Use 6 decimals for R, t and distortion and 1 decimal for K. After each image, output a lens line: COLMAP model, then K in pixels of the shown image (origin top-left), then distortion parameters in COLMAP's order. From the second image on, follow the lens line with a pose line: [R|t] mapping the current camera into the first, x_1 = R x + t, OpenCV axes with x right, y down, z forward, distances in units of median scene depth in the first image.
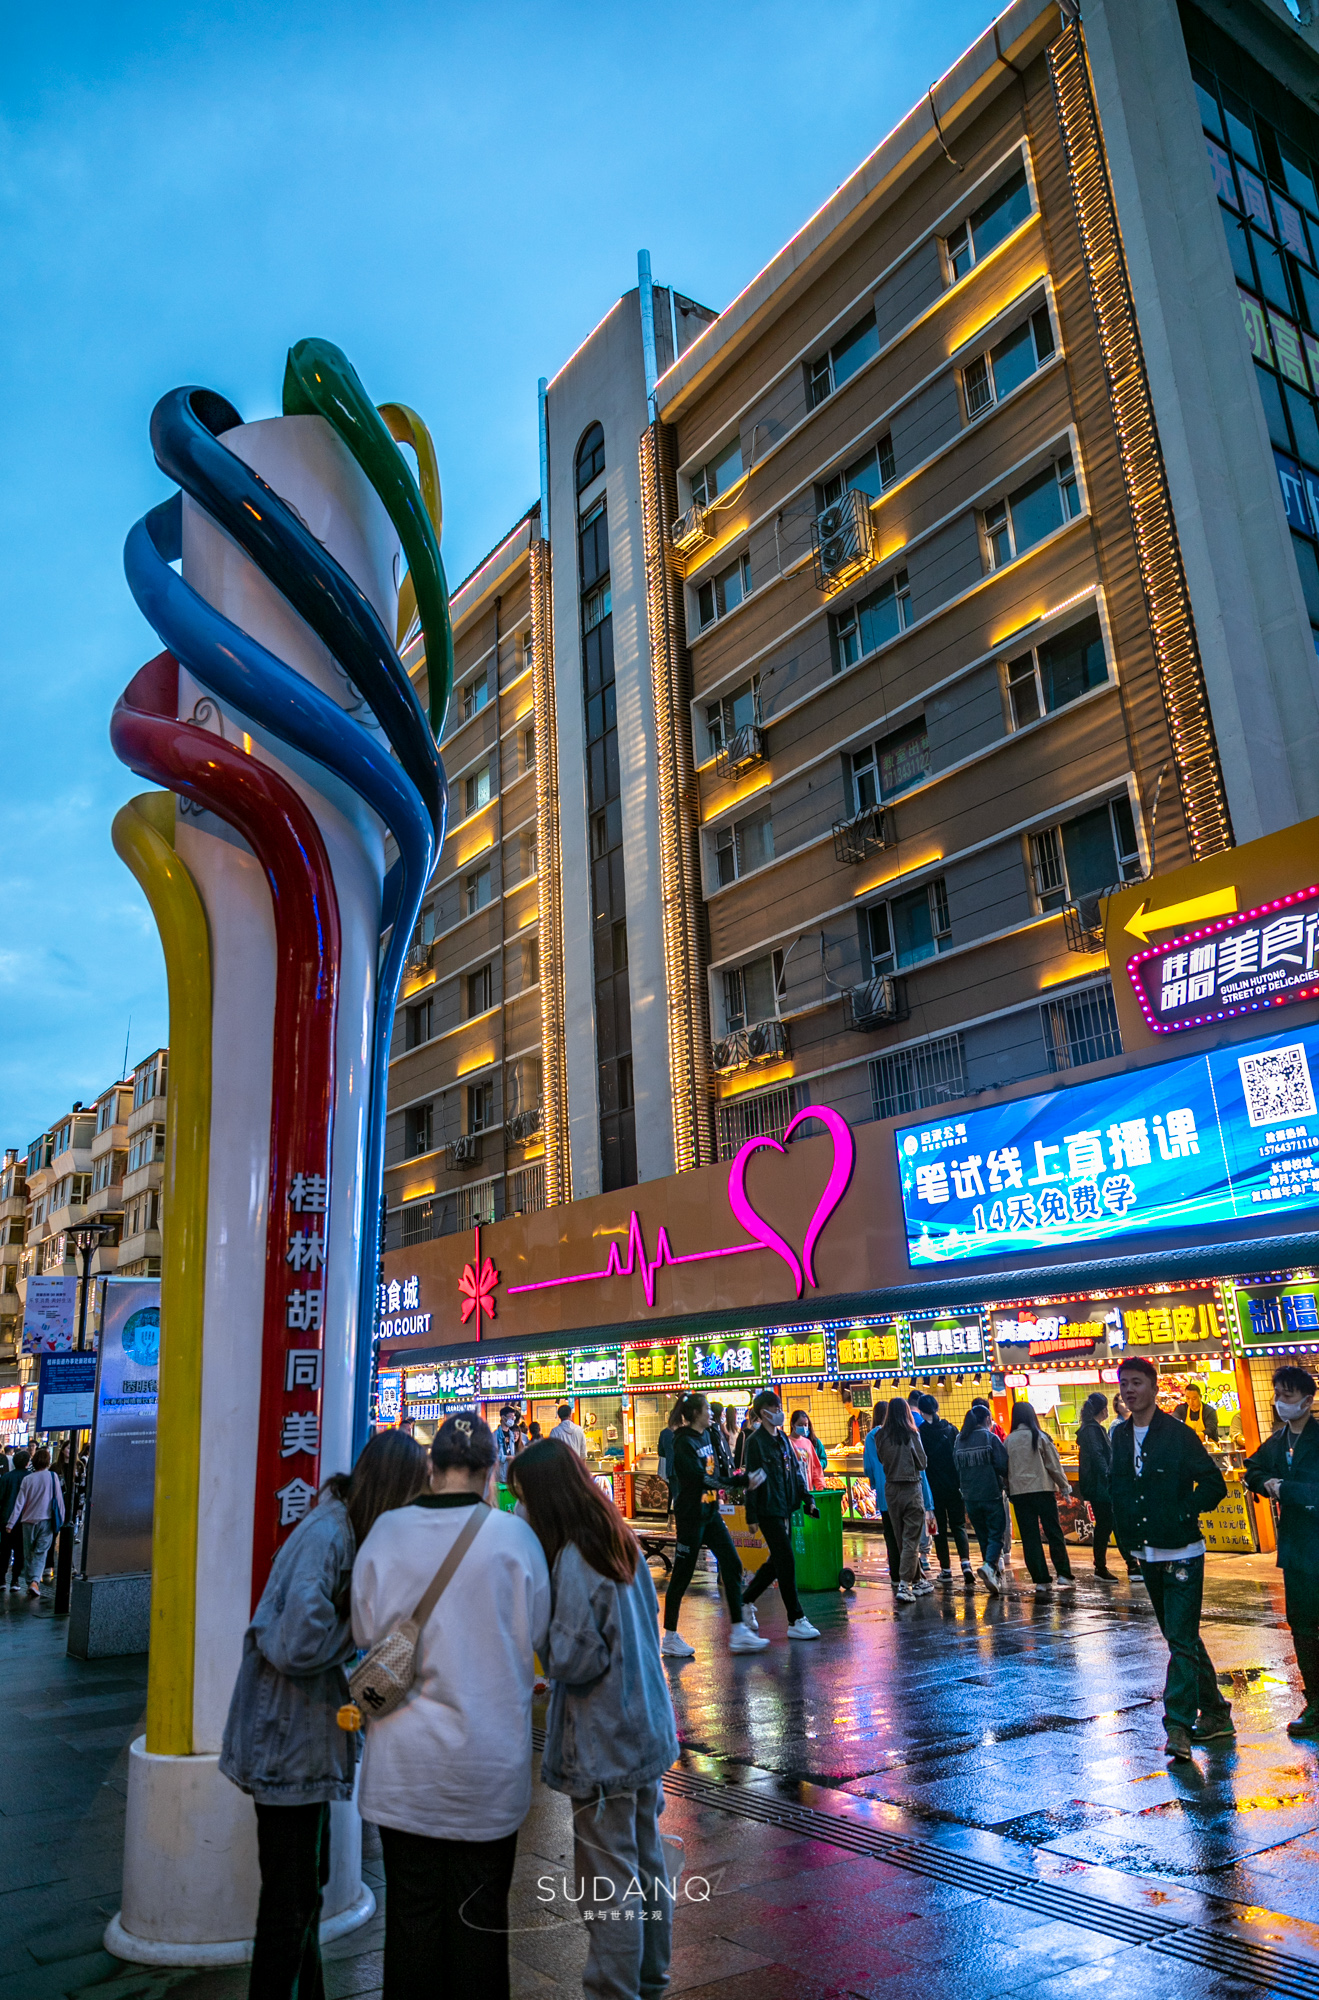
lens RADIAL K [[1343.4, 0, 659.5], [0, 1343.4, 1000.0], [0, 0, 1]] dist [0.002317, 0.000888]
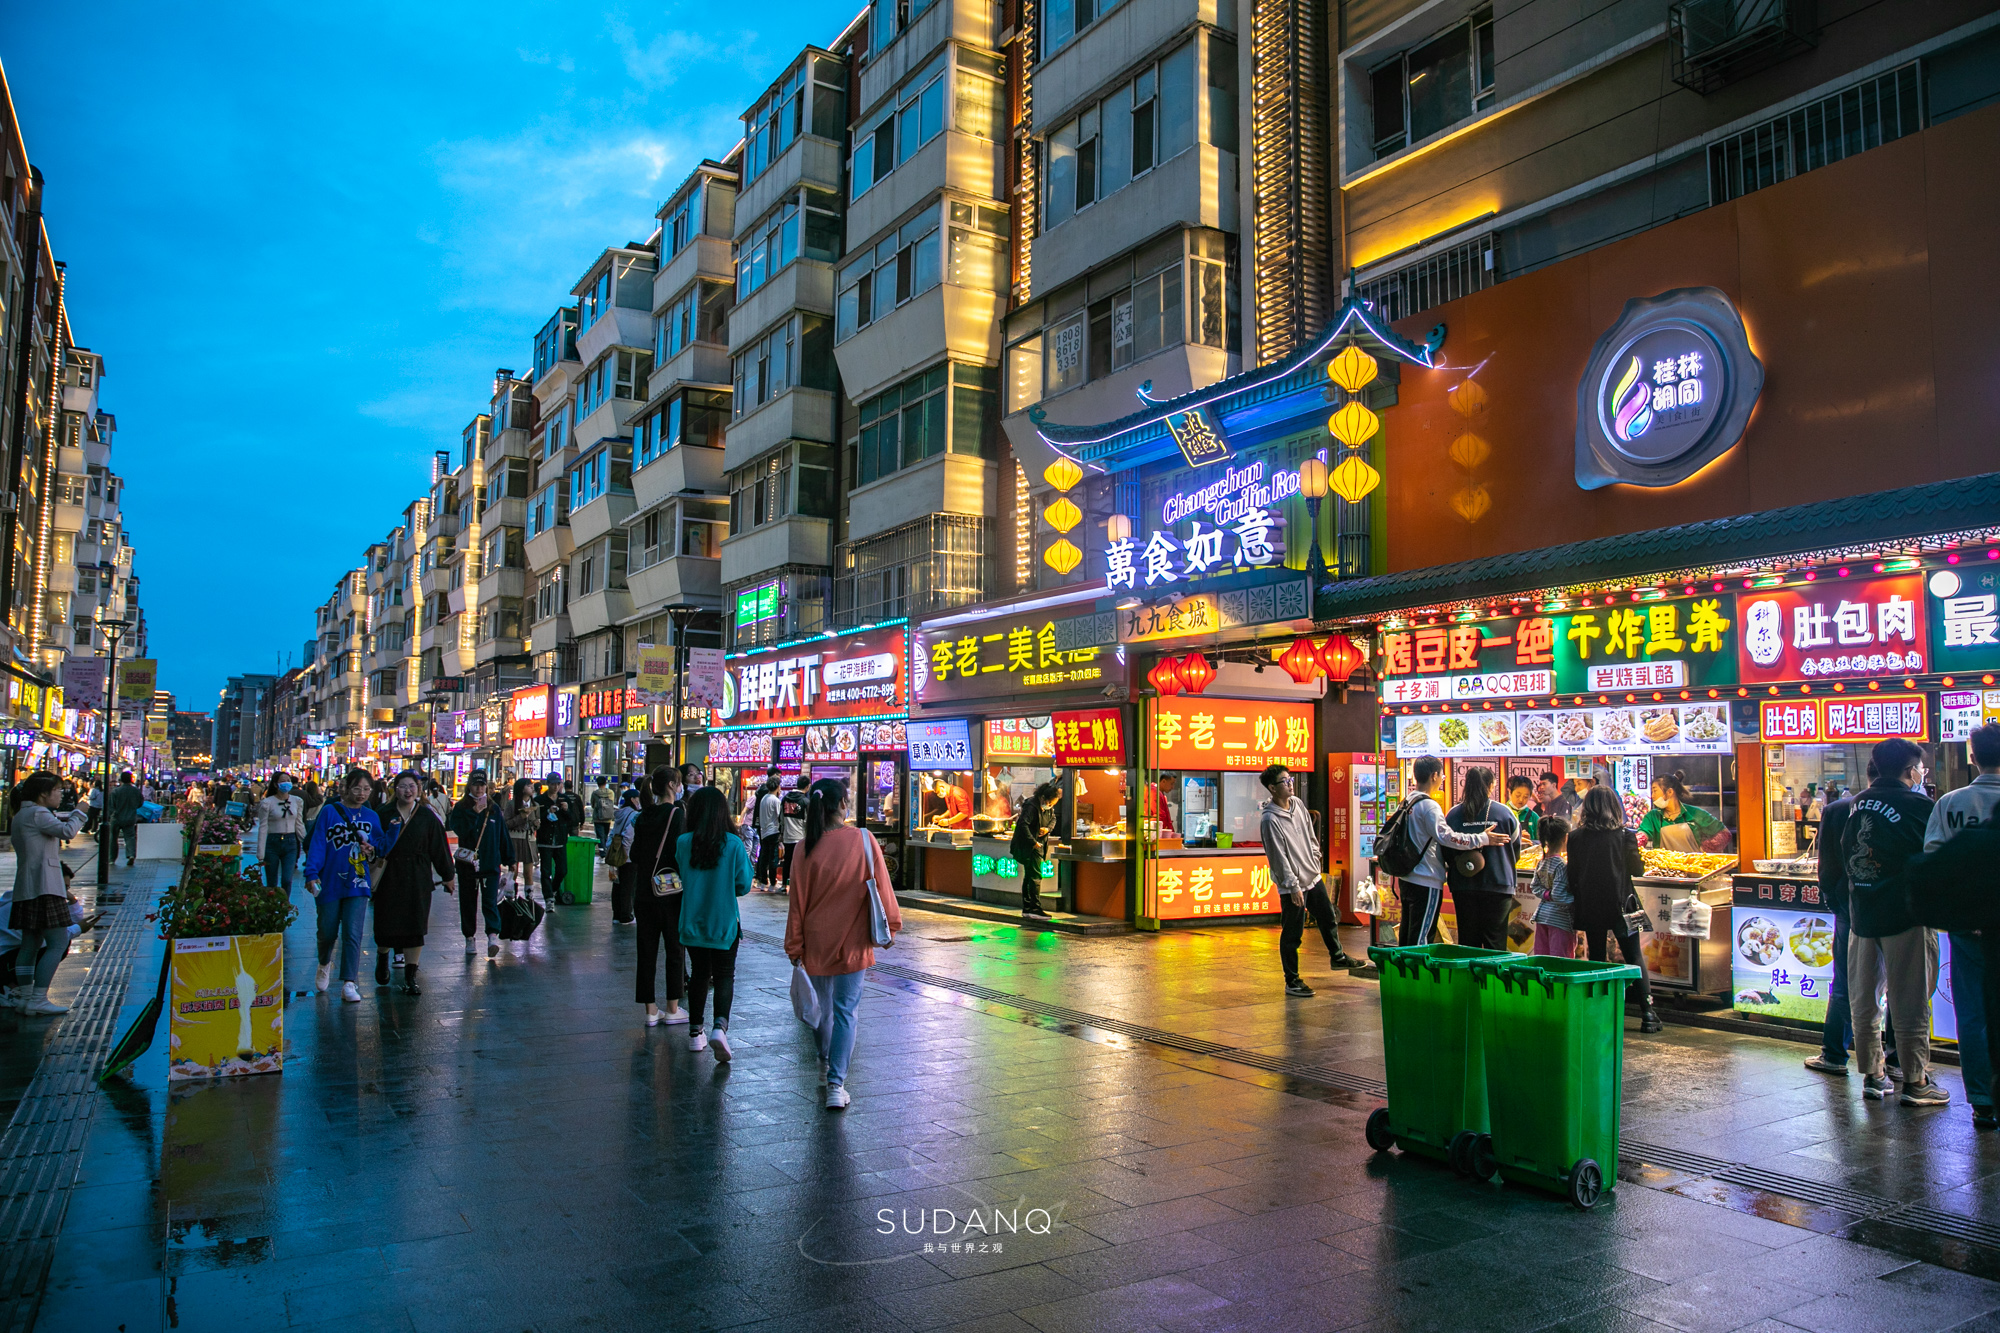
lens RADIAL K [[1314.3, 0, 1000.0], [0, 1314.3, 666.5], [0, 0, 1]] dist [-0.003317, -0.000523]
pose [[0.996035, 0.059935, -0.065740, -0.220137], [-0.045048, 0.977040, 0.208240, 0.137690], [0.076712, -0.204453, 0.975866, 0.414340]]
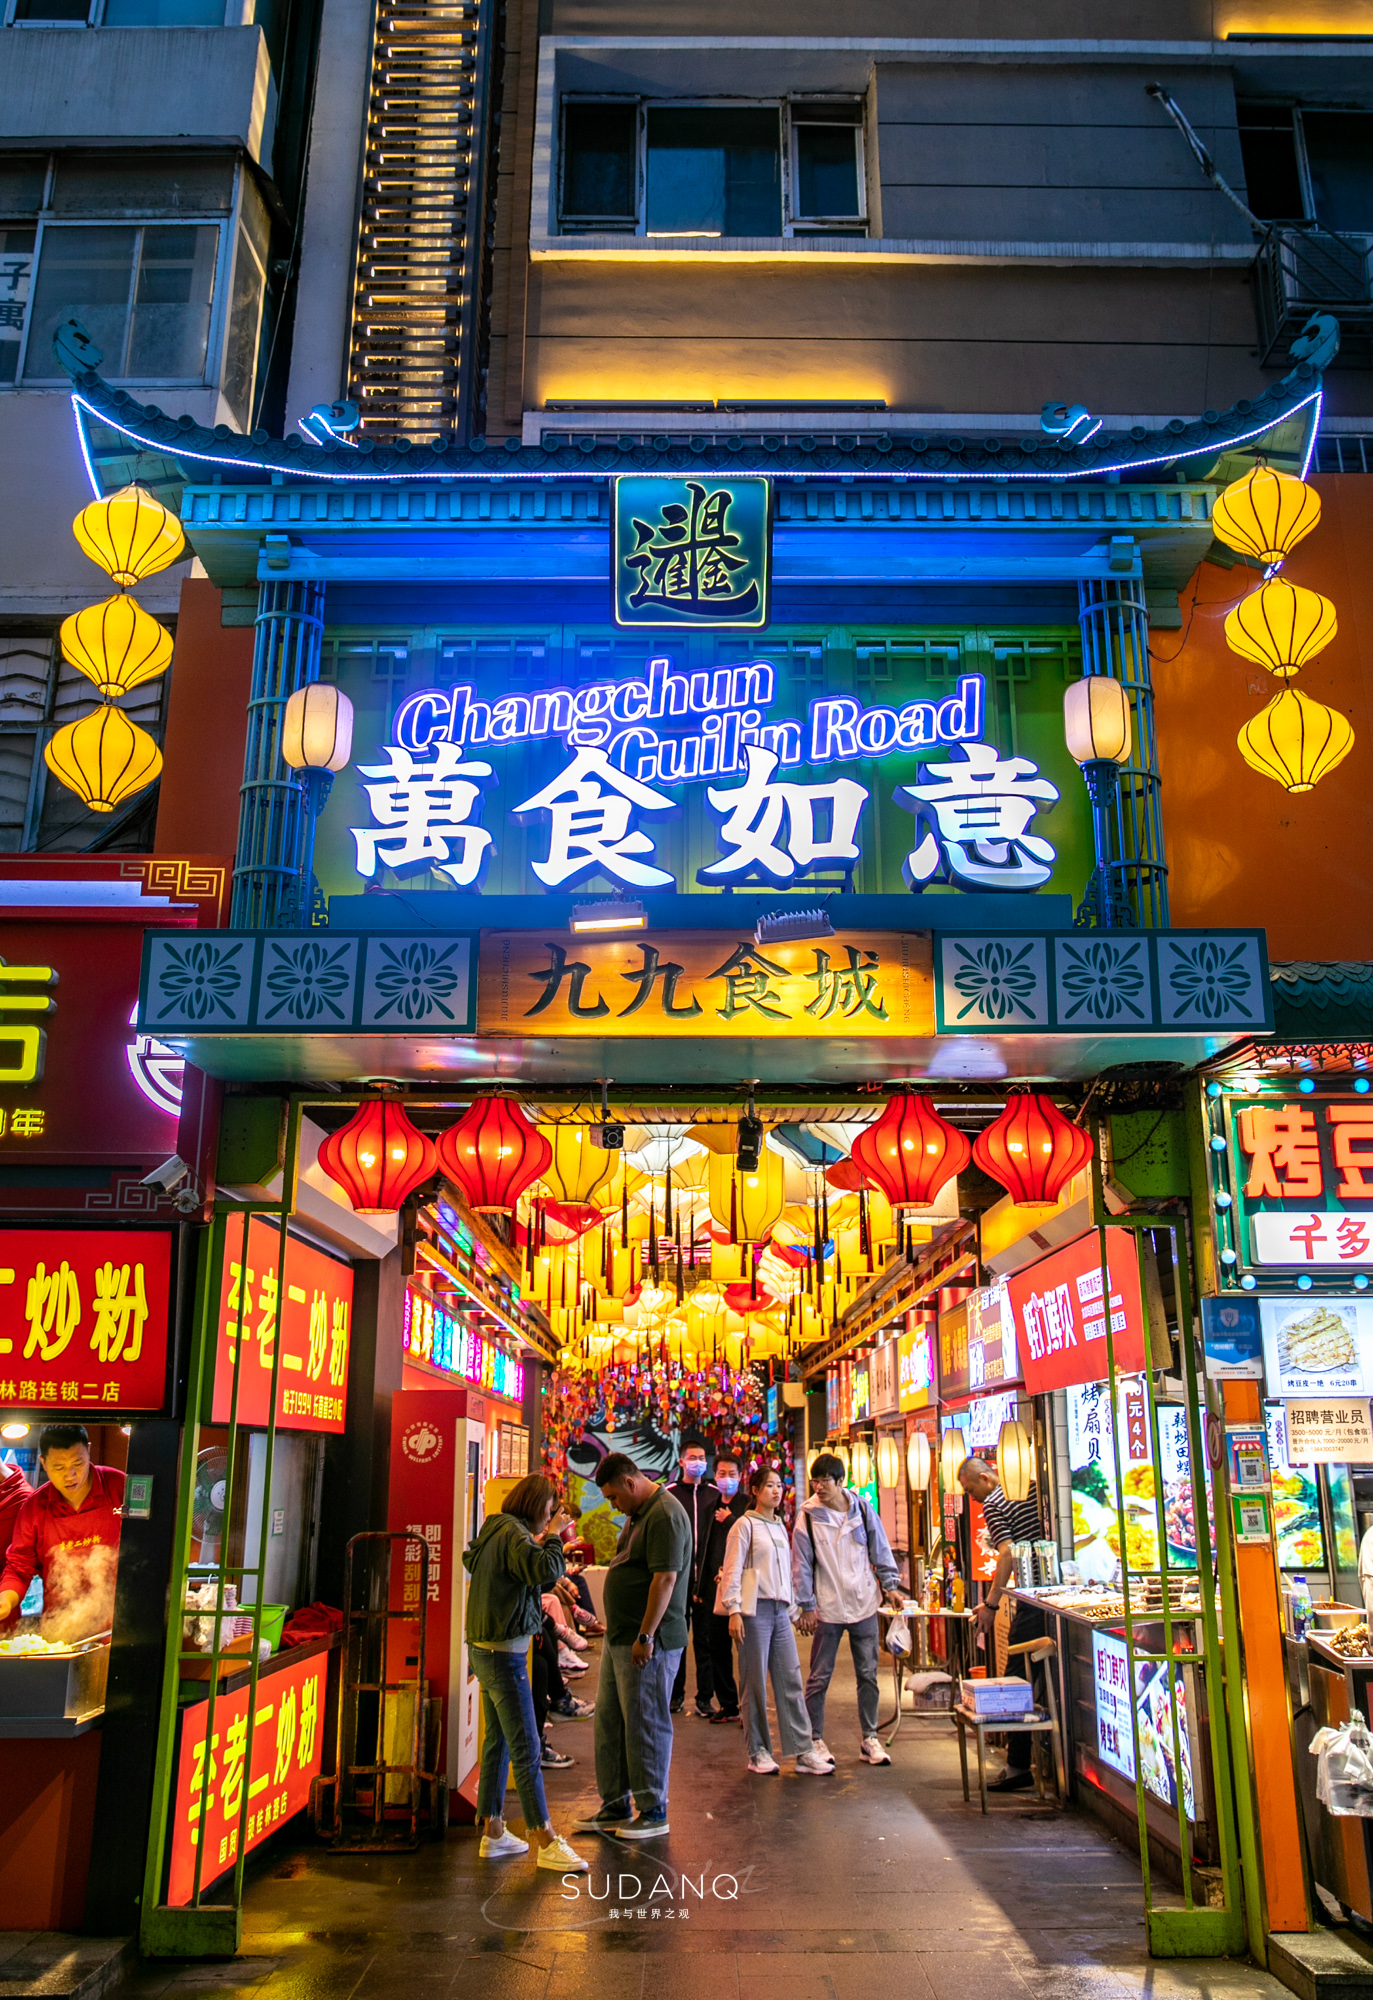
lens RADIAL K [[1677.0, 0, 686.0], [0, 1677.0, 874.1], [0, 0, 1]] dist [0.105719, -0.333256]
pose [[0.579400, 0.289084, 0.762054, -1.424746], [-0.265690, 0.950904, -0.158716, 0.997529], [-0.770522, -0.110510, 0.627760, 3.322756]]
